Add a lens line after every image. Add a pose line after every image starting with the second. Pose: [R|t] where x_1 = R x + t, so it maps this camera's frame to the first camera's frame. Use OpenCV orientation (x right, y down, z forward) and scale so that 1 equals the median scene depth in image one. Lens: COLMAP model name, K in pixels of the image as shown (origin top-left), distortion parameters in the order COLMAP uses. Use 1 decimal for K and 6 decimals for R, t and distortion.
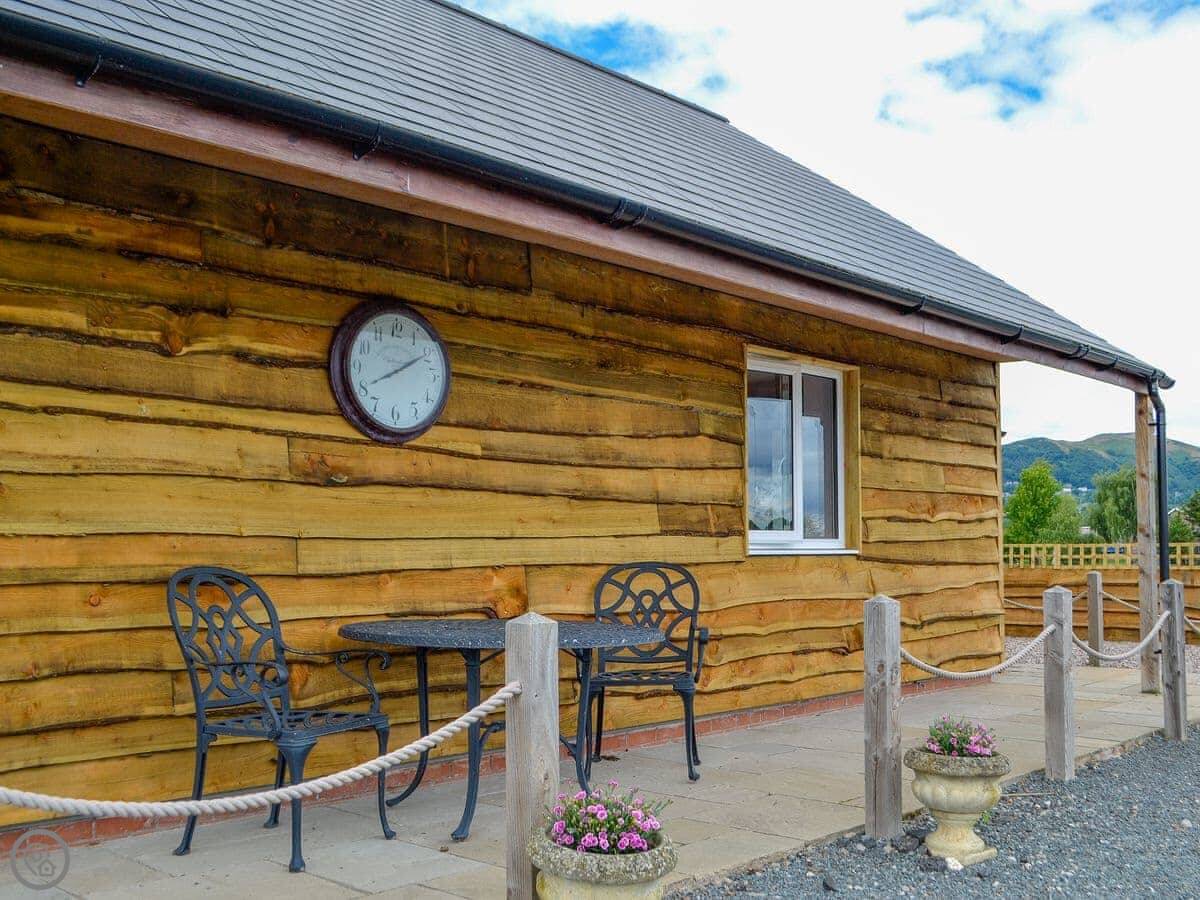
lens RADIAL K [[1209.4, 0, 600.0], [0, 1209.4, 450.0], [0, 0, 1]] dist [-0.062125, -0.003102]
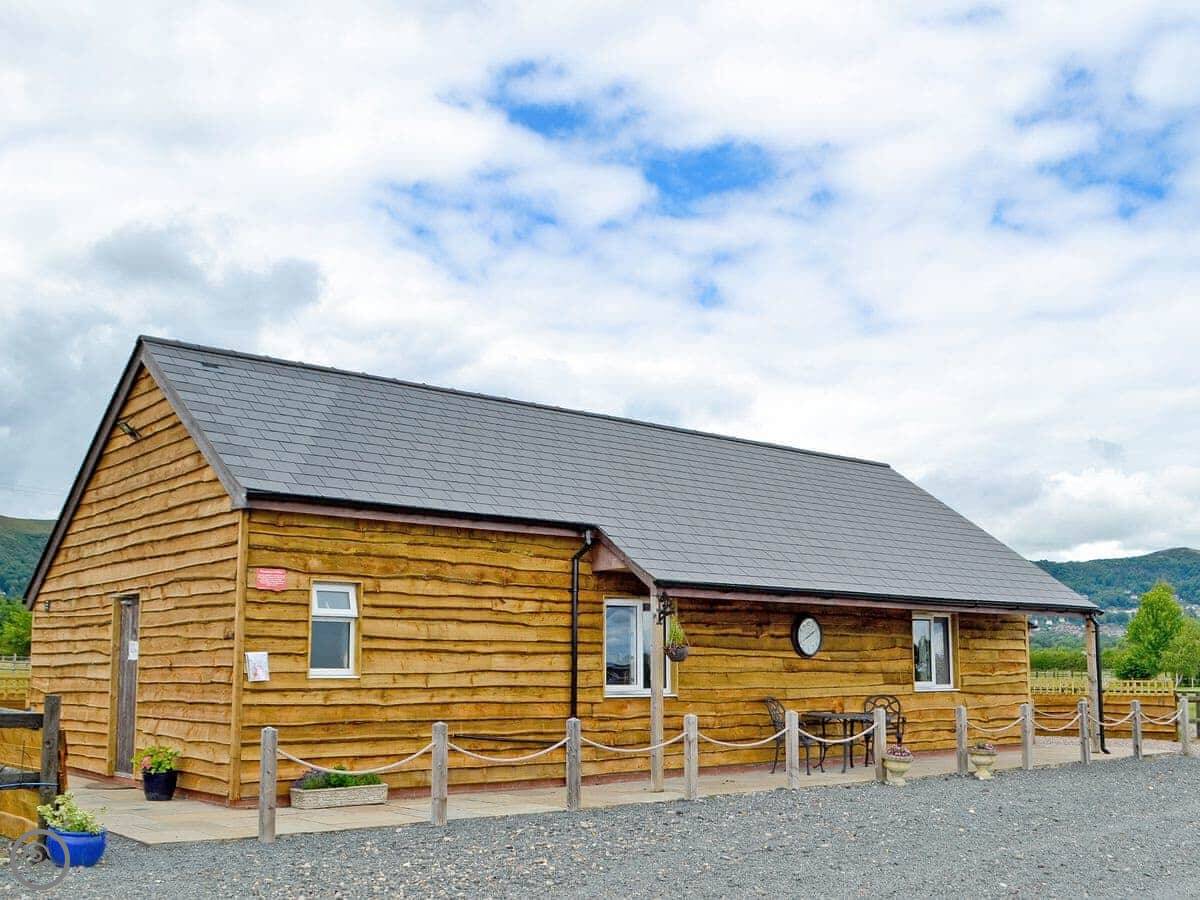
lens RADIAL K [[1219.3, 0, 537.9], [0, 1219.3, 451.2], [0, 0, 1]] dist [-0.089599, 0.027155]
pose [[0.989999, -0.015000, -0.140275, -0.342520], [0.001769, 0.995573, -0.093971, -0.206289], [0.141064, 0.092783, 0.985643, -1.907783]]
